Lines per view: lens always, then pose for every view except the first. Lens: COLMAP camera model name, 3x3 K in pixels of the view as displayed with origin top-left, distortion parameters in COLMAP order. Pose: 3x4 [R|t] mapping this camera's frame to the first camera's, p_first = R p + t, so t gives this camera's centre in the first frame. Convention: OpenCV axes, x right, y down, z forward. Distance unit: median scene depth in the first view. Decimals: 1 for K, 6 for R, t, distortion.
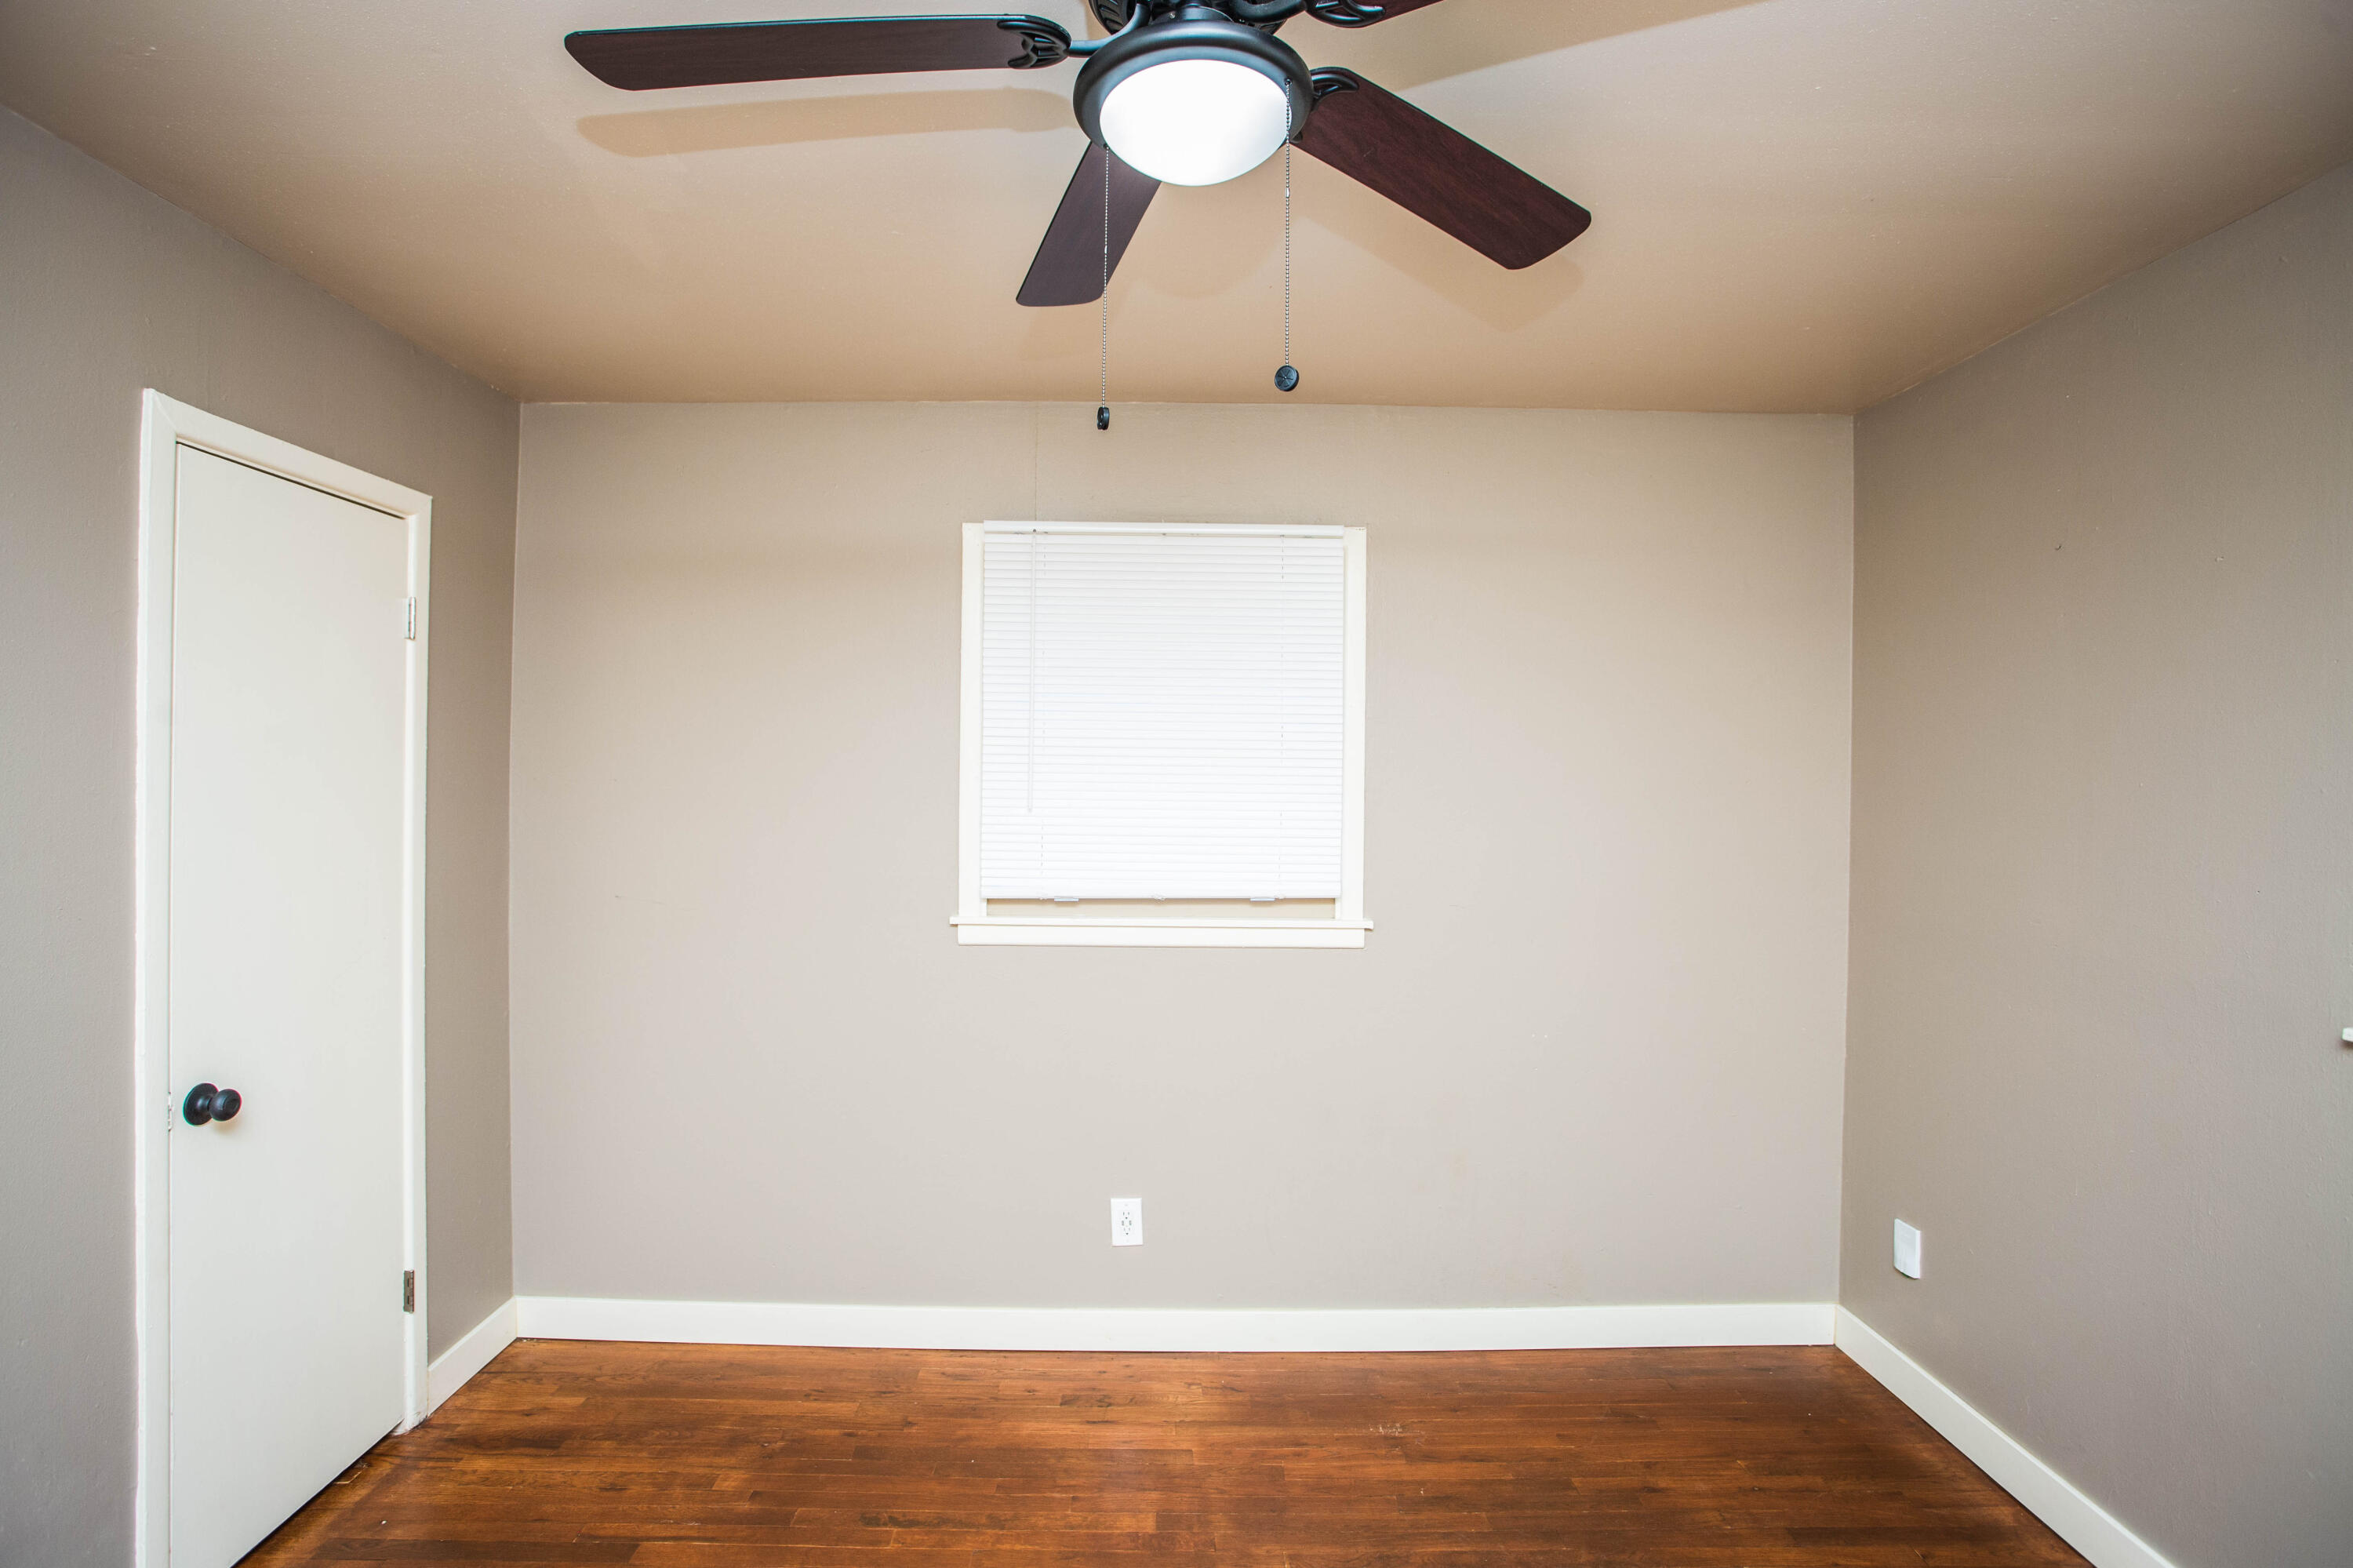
lens RADIAL K [[1144.5, 0, 1166.9], [0, 1144.5, 780.7], [0, 0, 1]] dist [-0.074784, 0.033102]
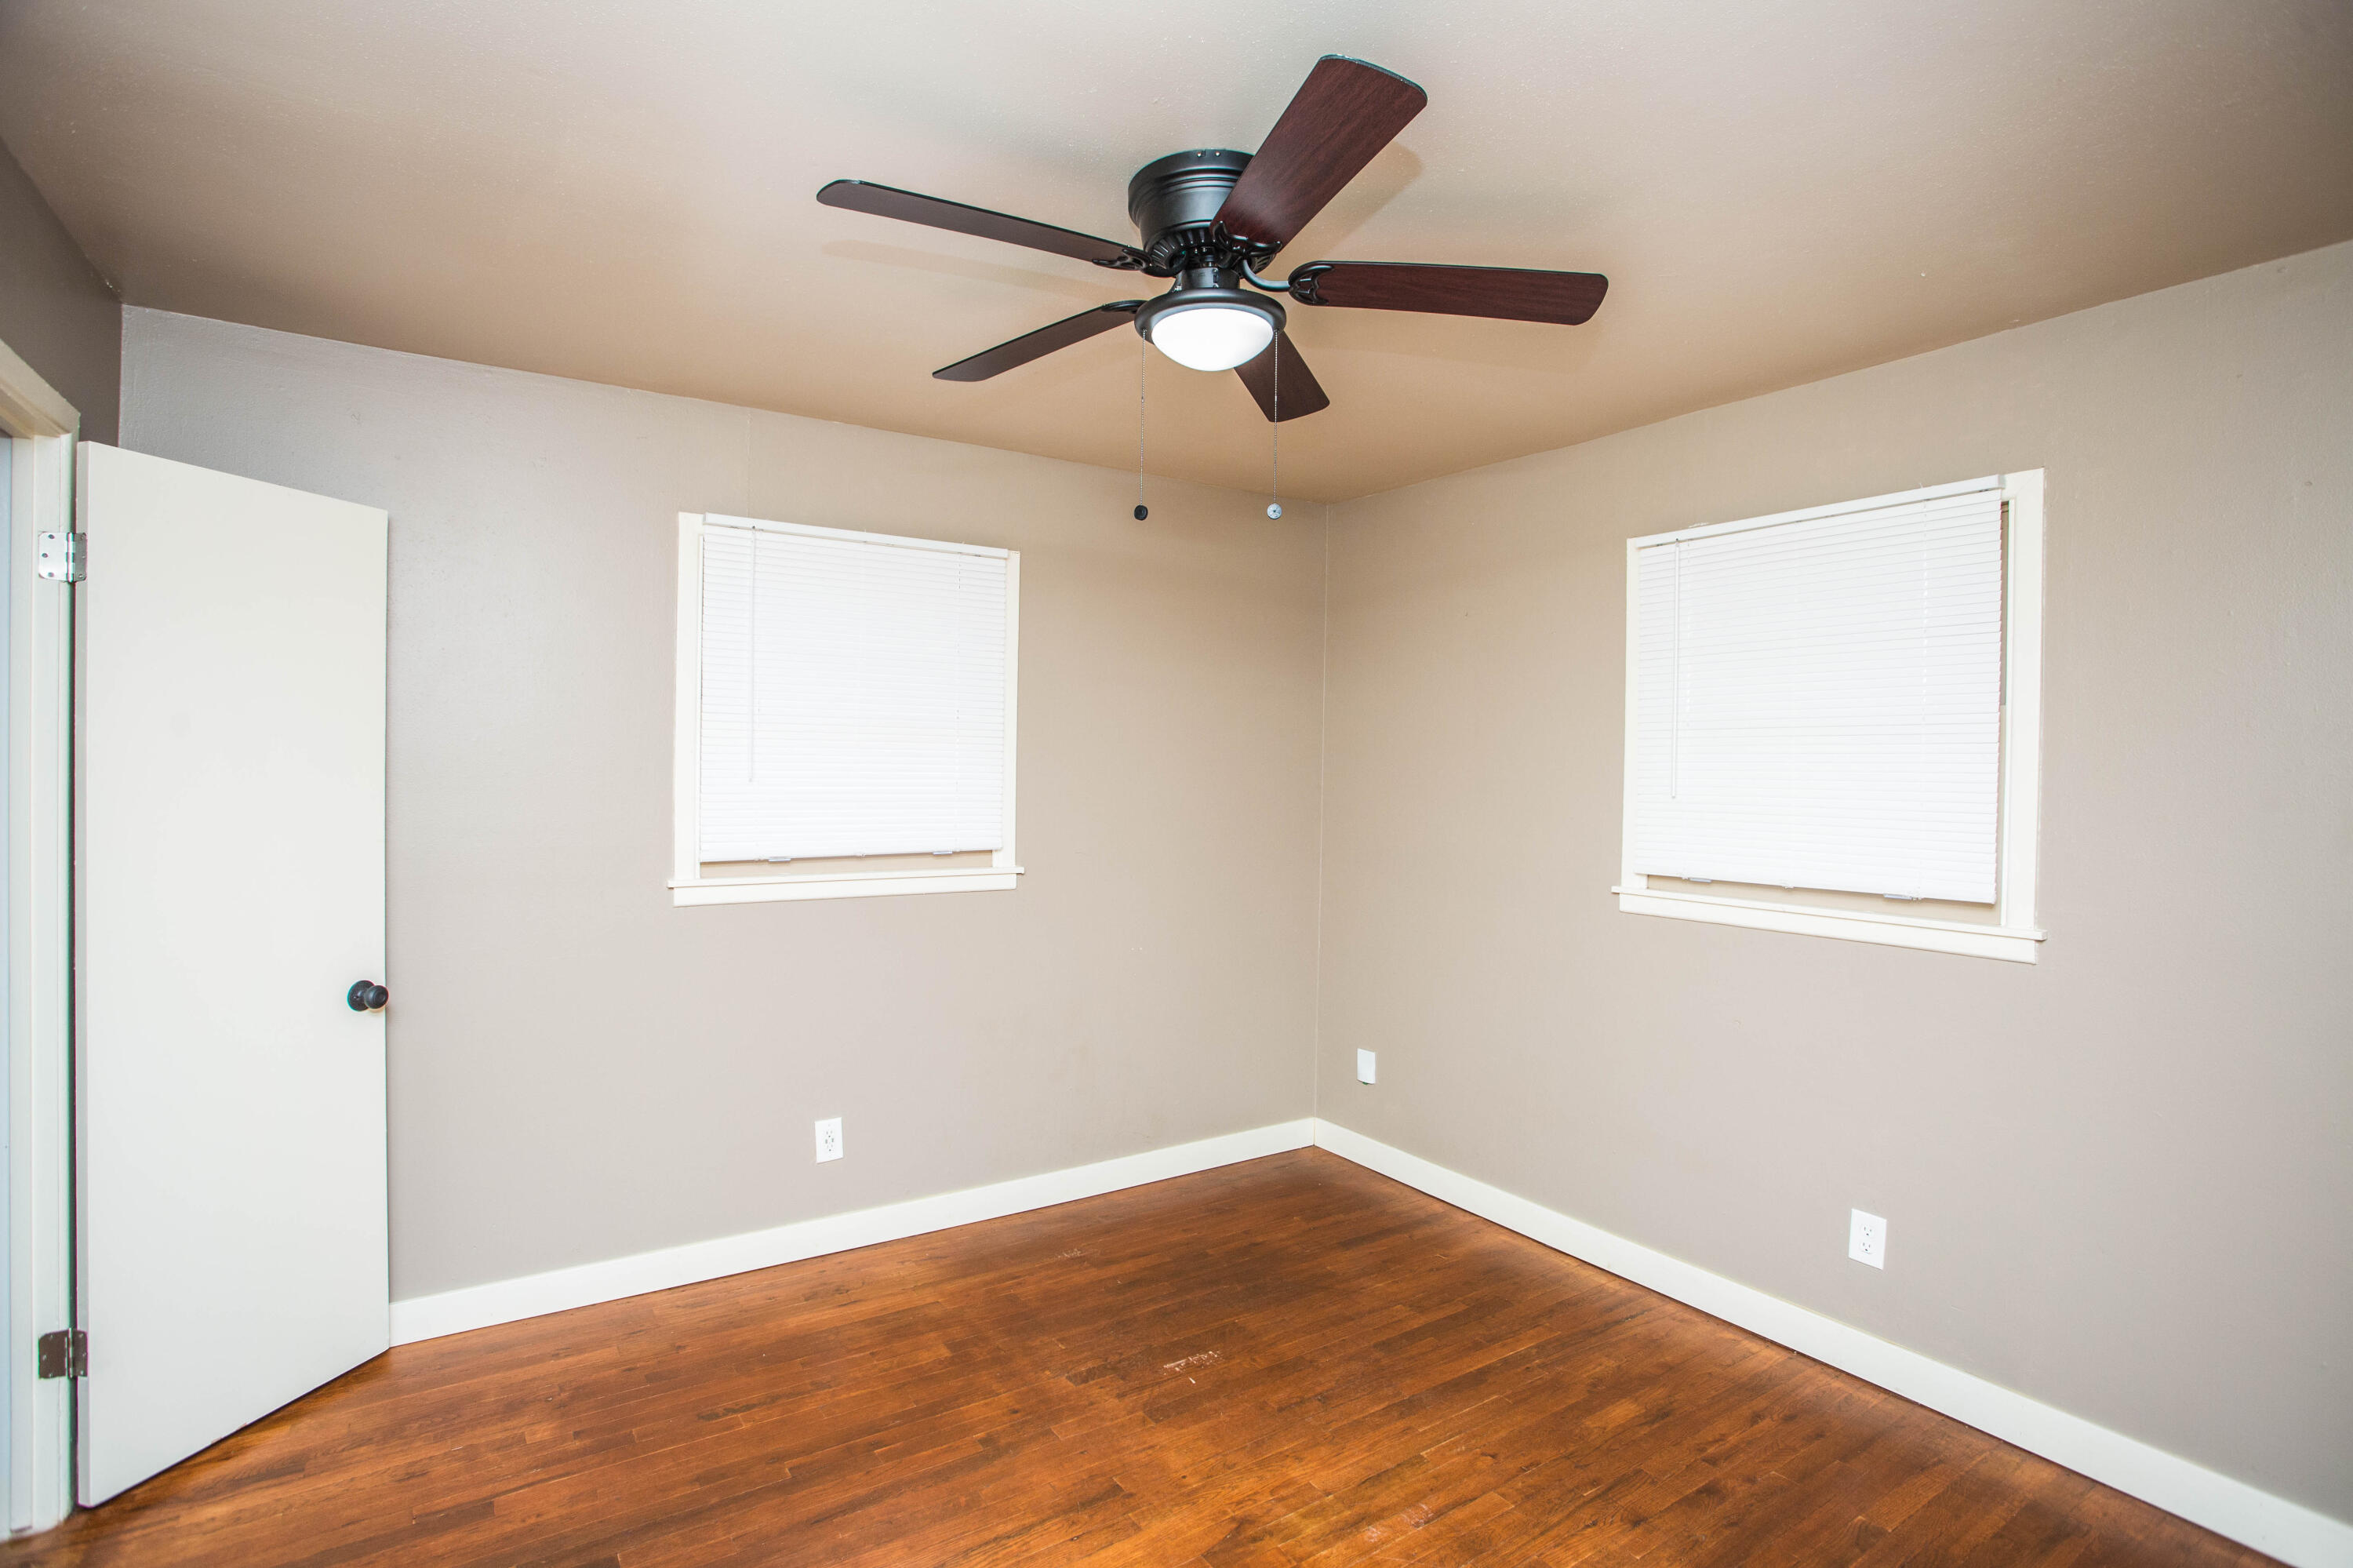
lens RADIAL K [[1144.5, 0, 1166.9], [0, 1144.5, 780.7], [0, 0, 1]] dist [-0.074784, 0.033102]
pose [[0.837496, -0.008068, 0.546384, -0.428260], [-0.006323, 0.999681, 0.024452, -0.003770], [-0.546407, -0.023933, 0.837178, -0.152600]]
